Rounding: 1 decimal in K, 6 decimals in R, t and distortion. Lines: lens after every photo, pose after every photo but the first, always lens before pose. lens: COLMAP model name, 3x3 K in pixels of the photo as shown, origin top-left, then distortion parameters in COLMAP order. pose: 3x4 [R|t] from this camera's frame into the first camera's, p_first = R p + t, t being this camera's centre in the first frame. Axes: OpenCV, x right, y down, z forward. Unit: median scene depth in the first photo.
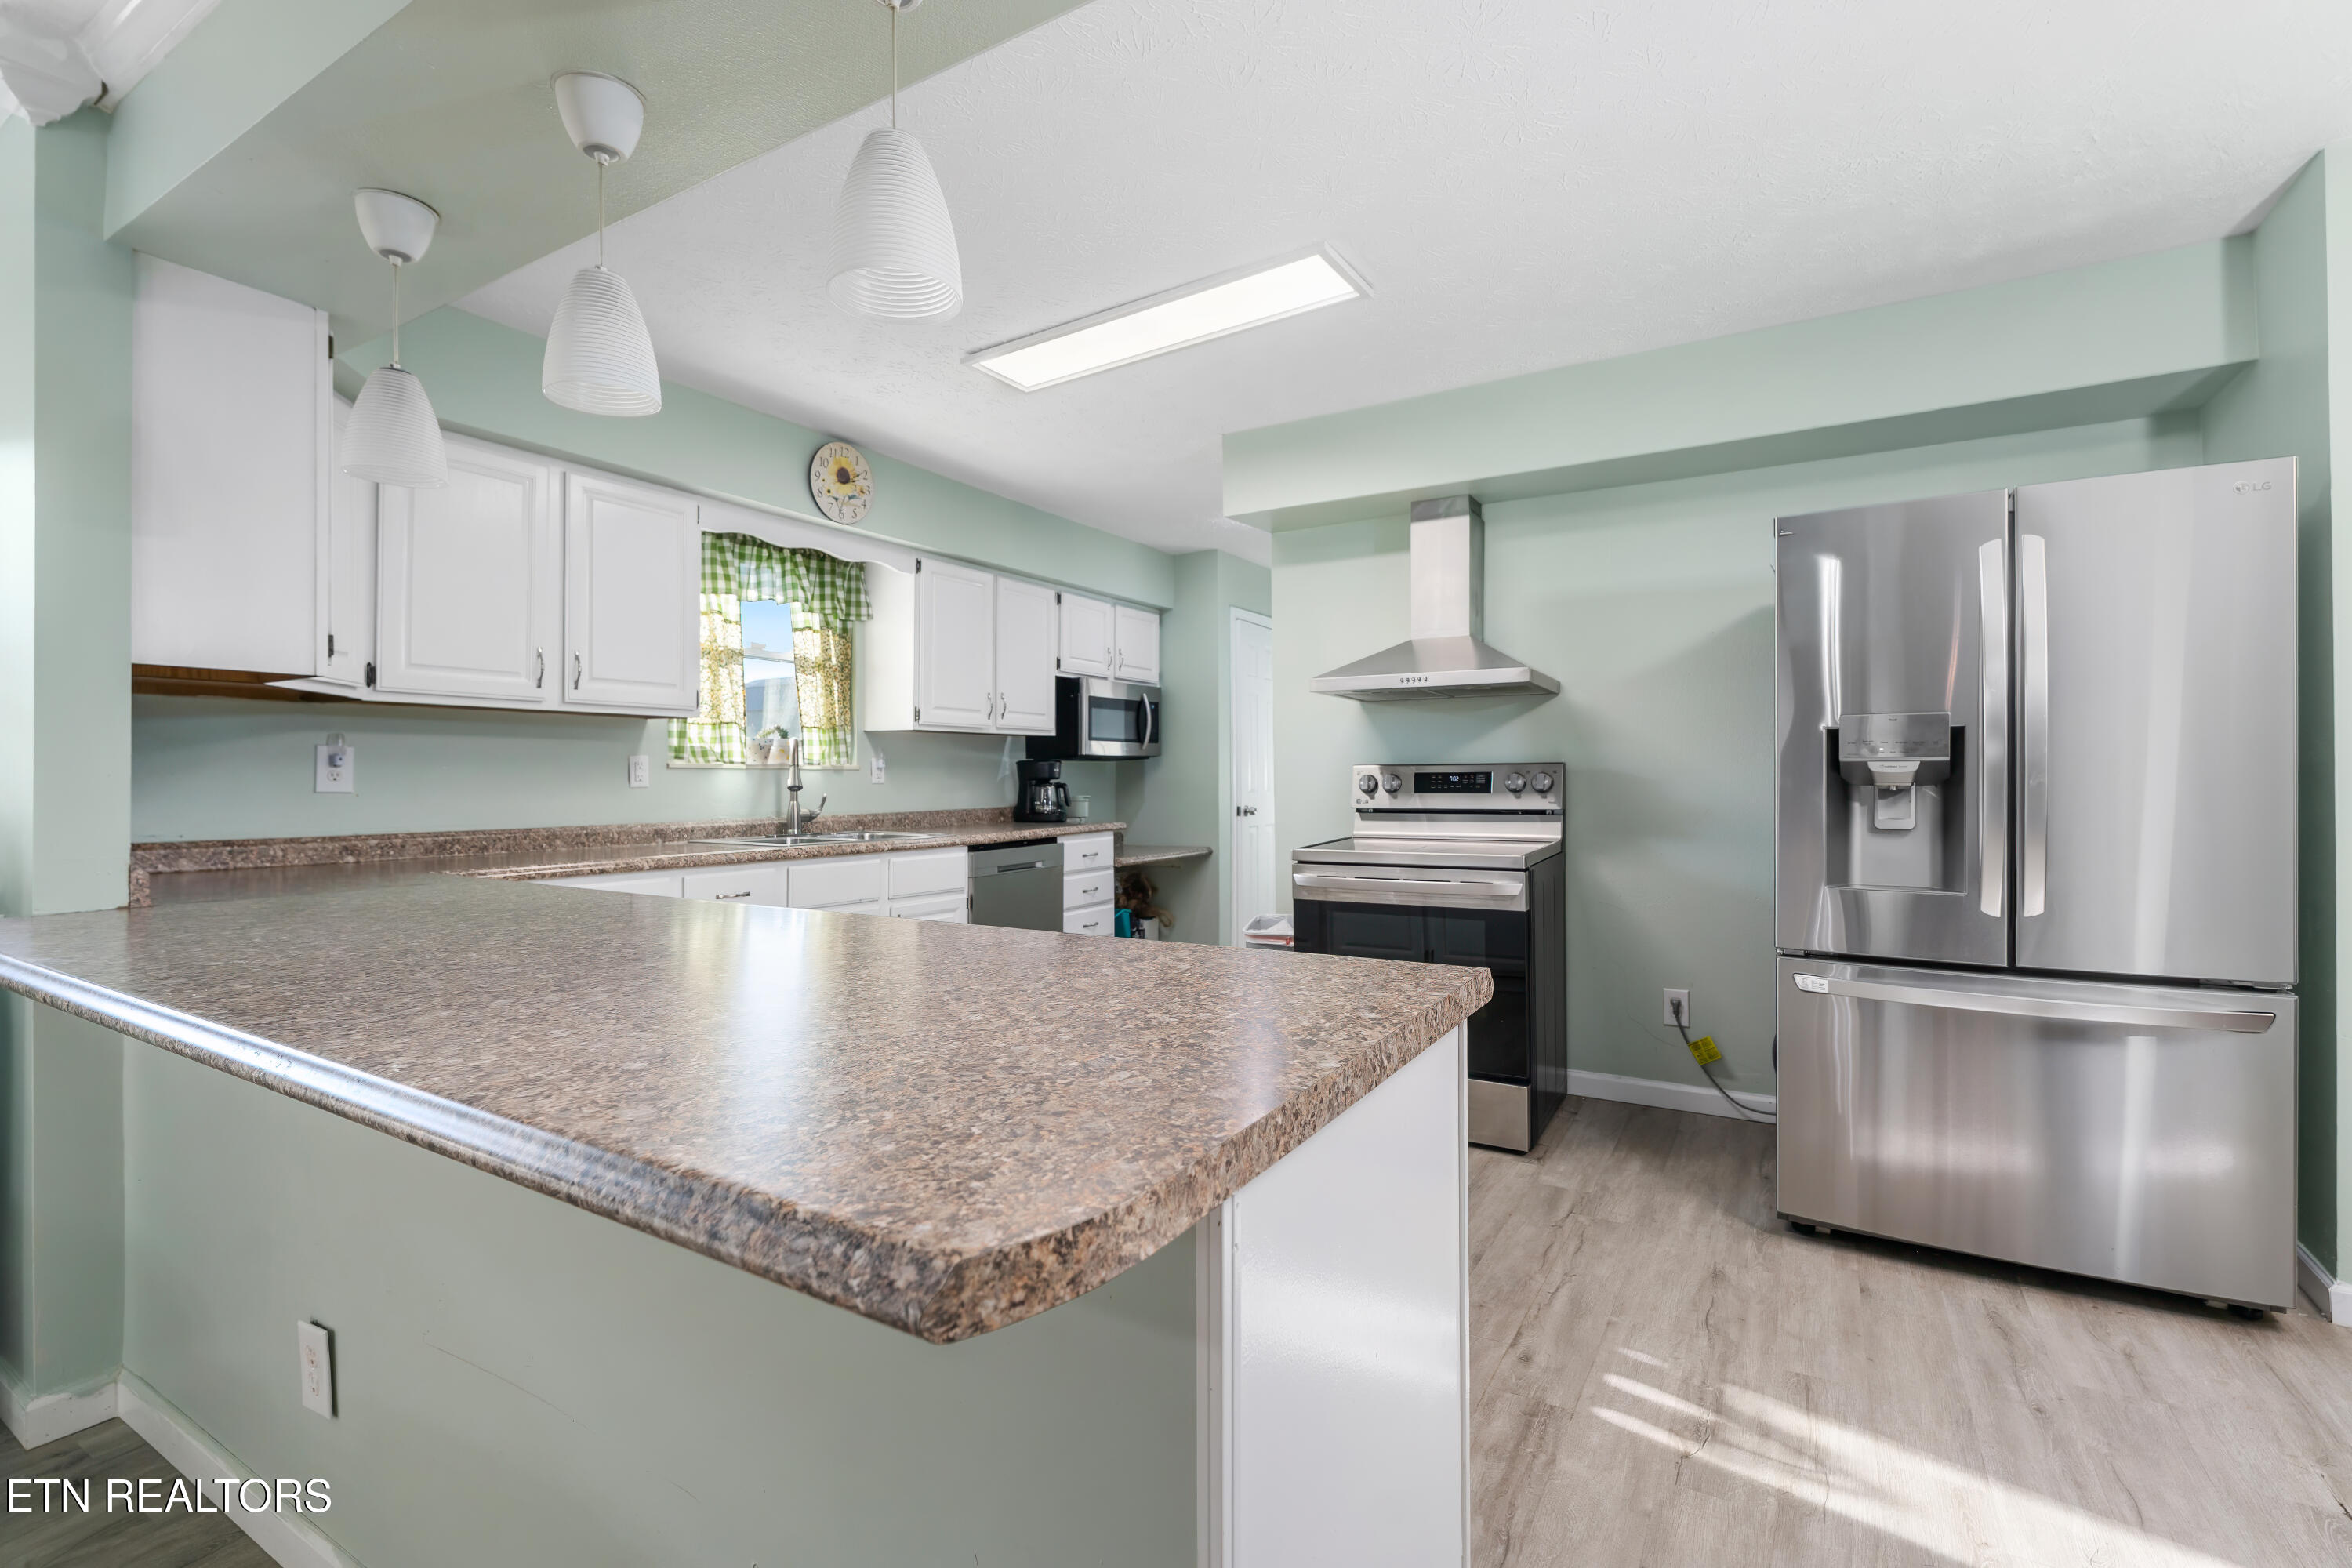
lens RADIAL K [[1043.4, 0, 1164.9], [0, 1043.4, 782.3], [0, 0, 1]] dist [0.003933, 0.000060]
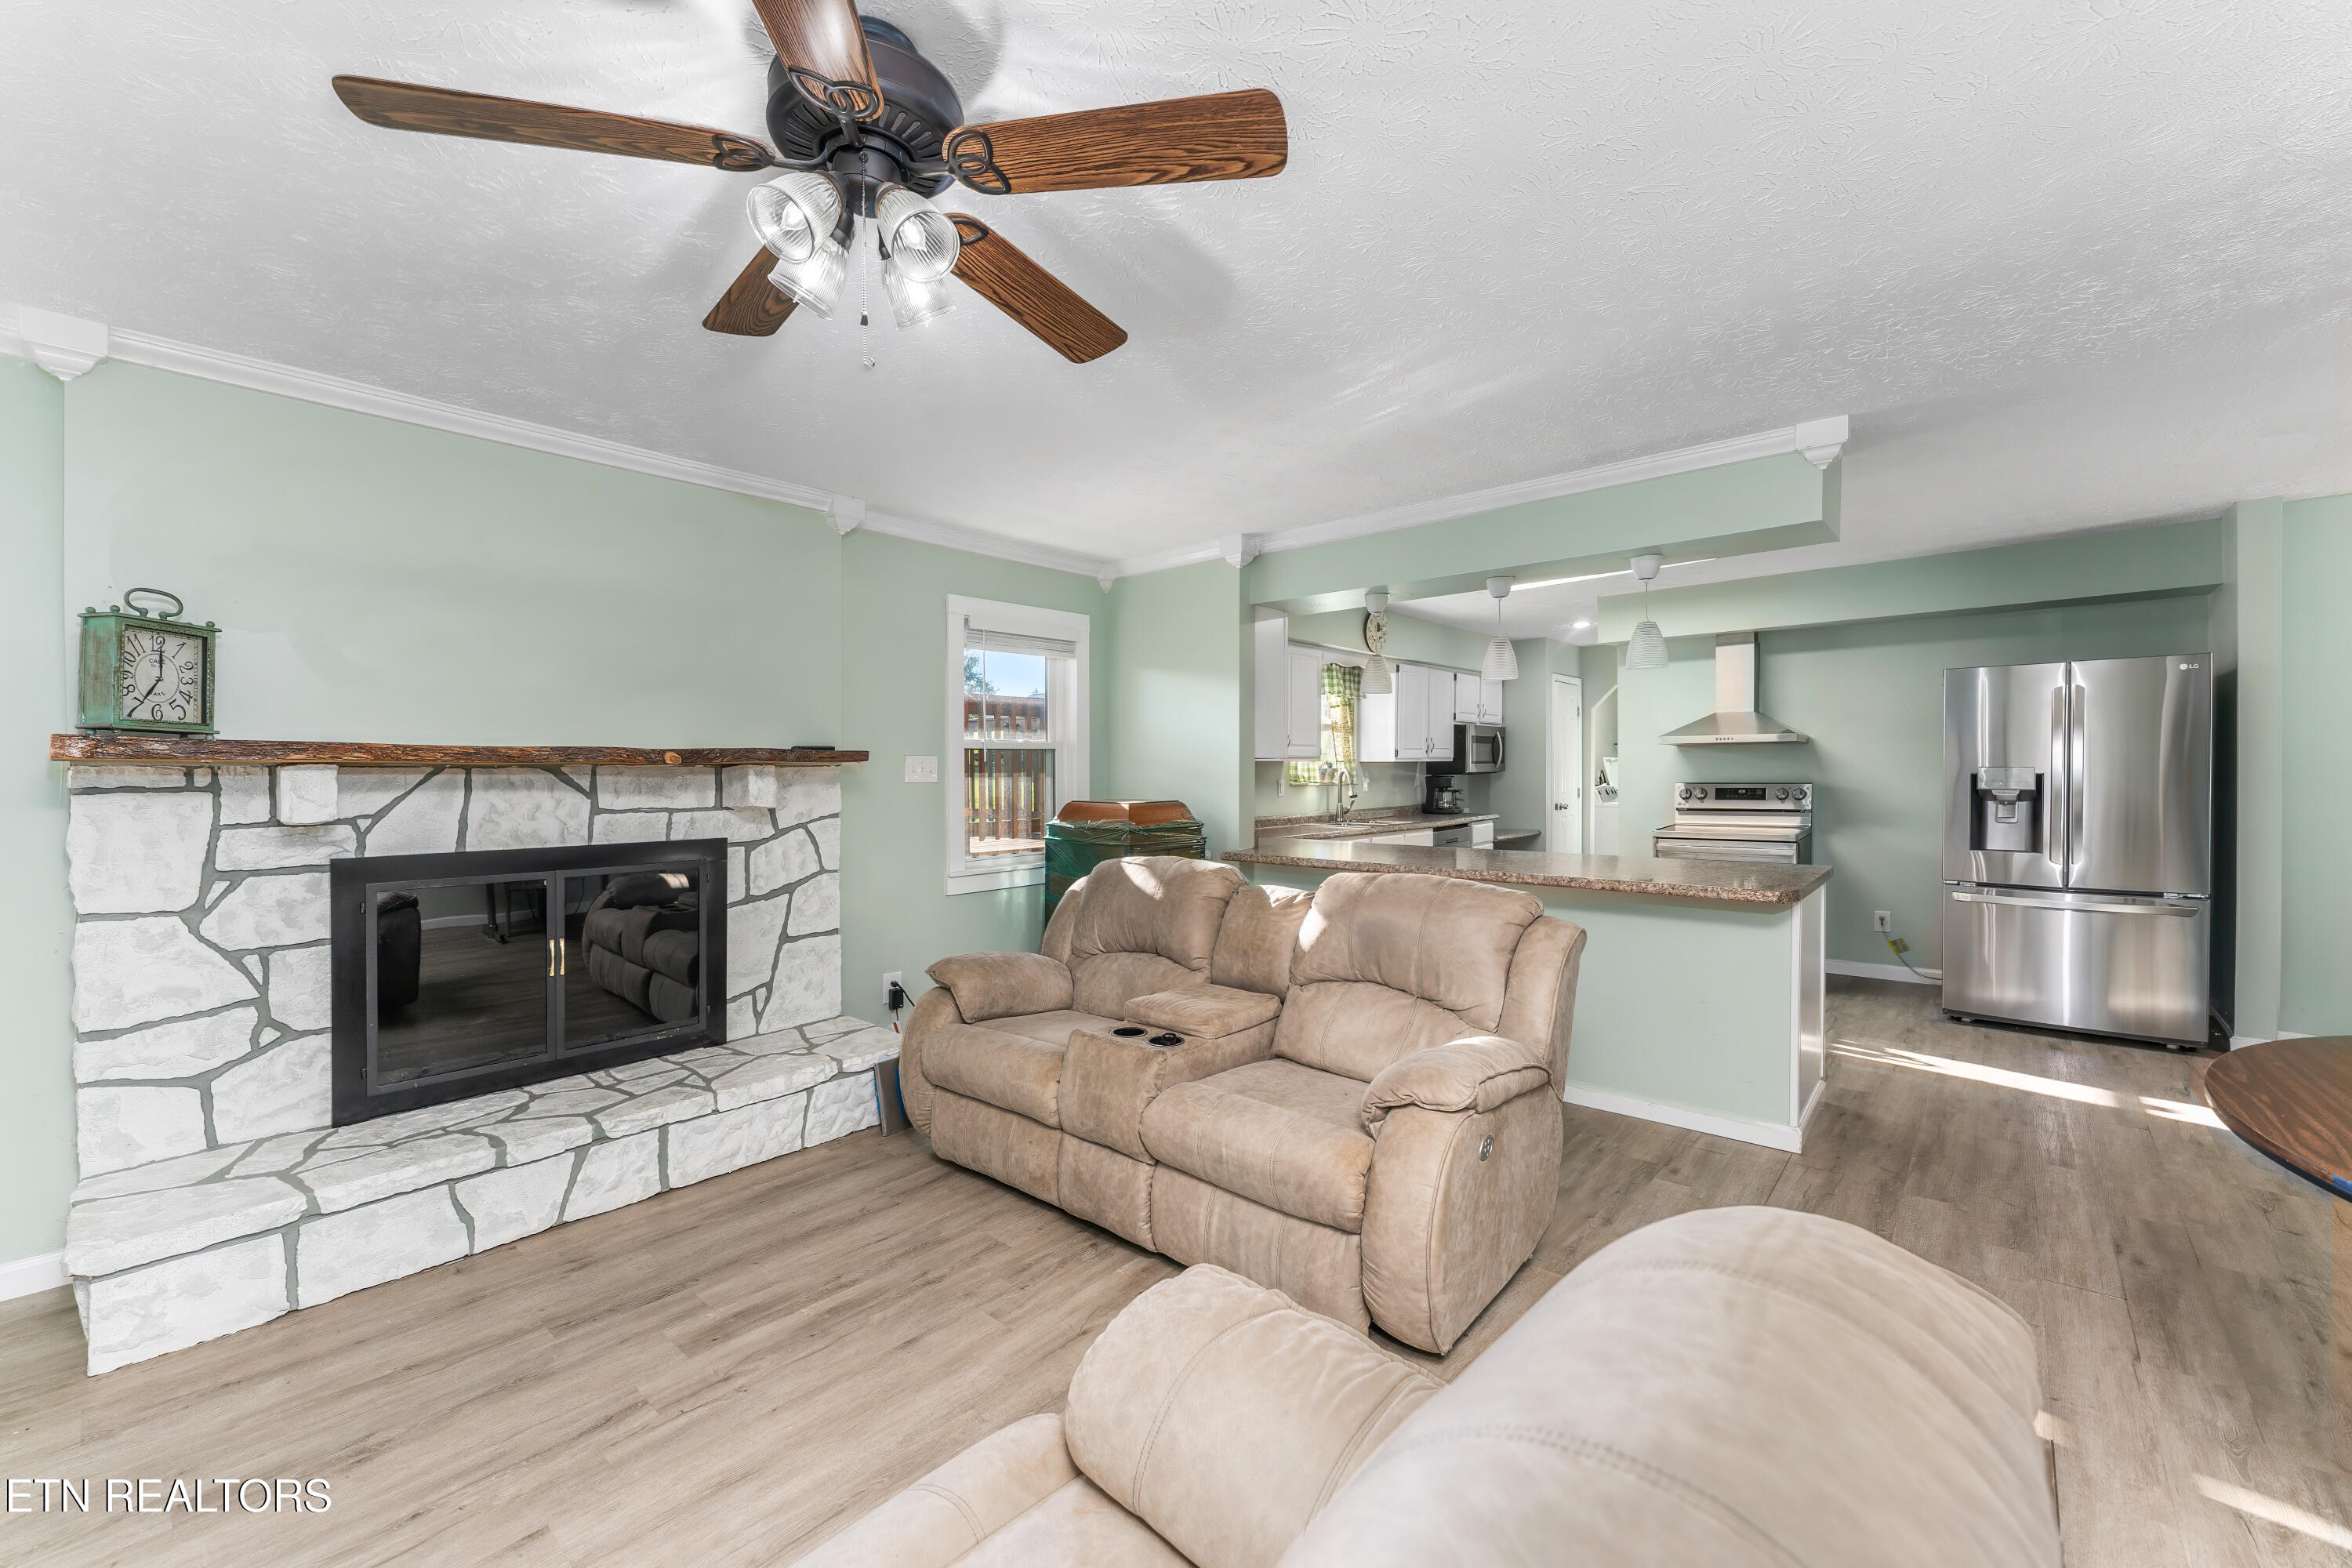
lens RADIAL K [[939.0, 0, 1169.3], [0, 939.0, 781.4], [0, 0, 1]] dist [-0.000084, -0.000071]
pose [[0.984501, -0.003443, -0.175345, -0.377533], [0.005344, 0.999932, 0.010368, -0.039811], [0.175298, -0.011144, 0.984452, -0.696323]]
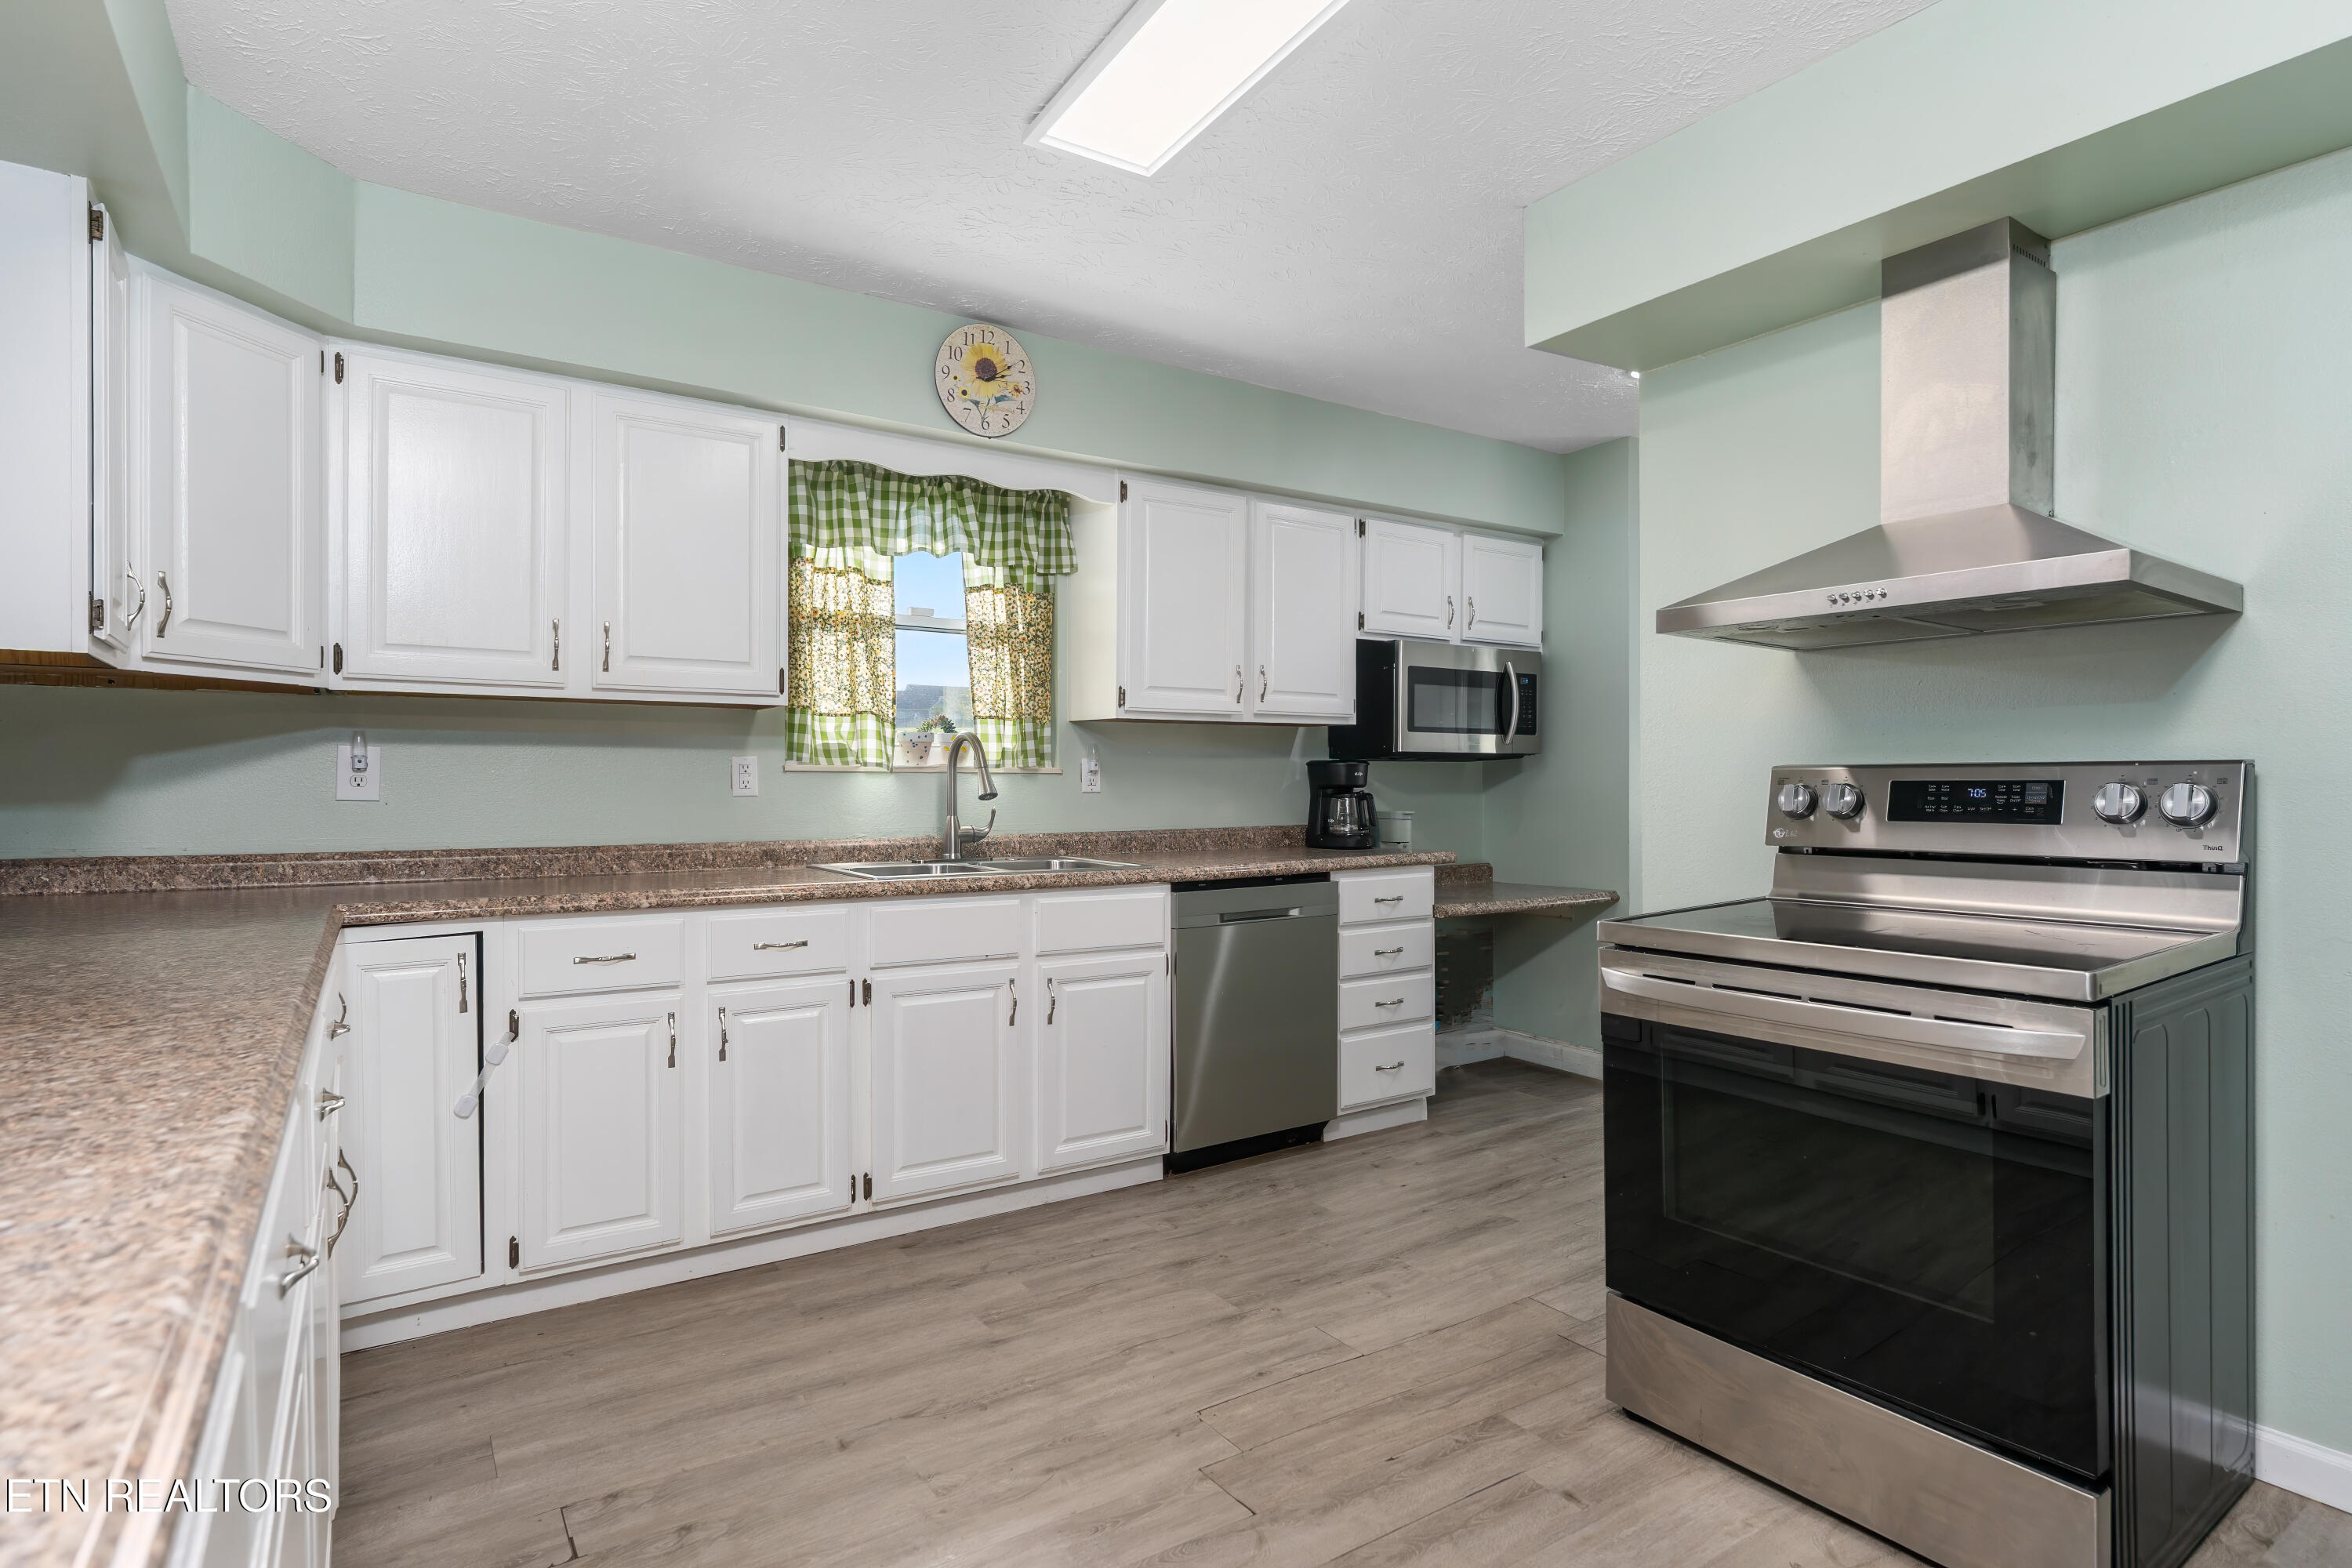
lens RADIAL K [[1194.2, 0, 1169.2], [0, 1194.2, 792.5], [0, 0, 1]] dist [0.001404, -0.001067]
pose [[0.905898, 0.007470, -0.423430, 0.159597], [-0.005669, 0.999969, 0.005512, -0.004363], [0.423458, -0.002593, 0.905912, 0.296797]]
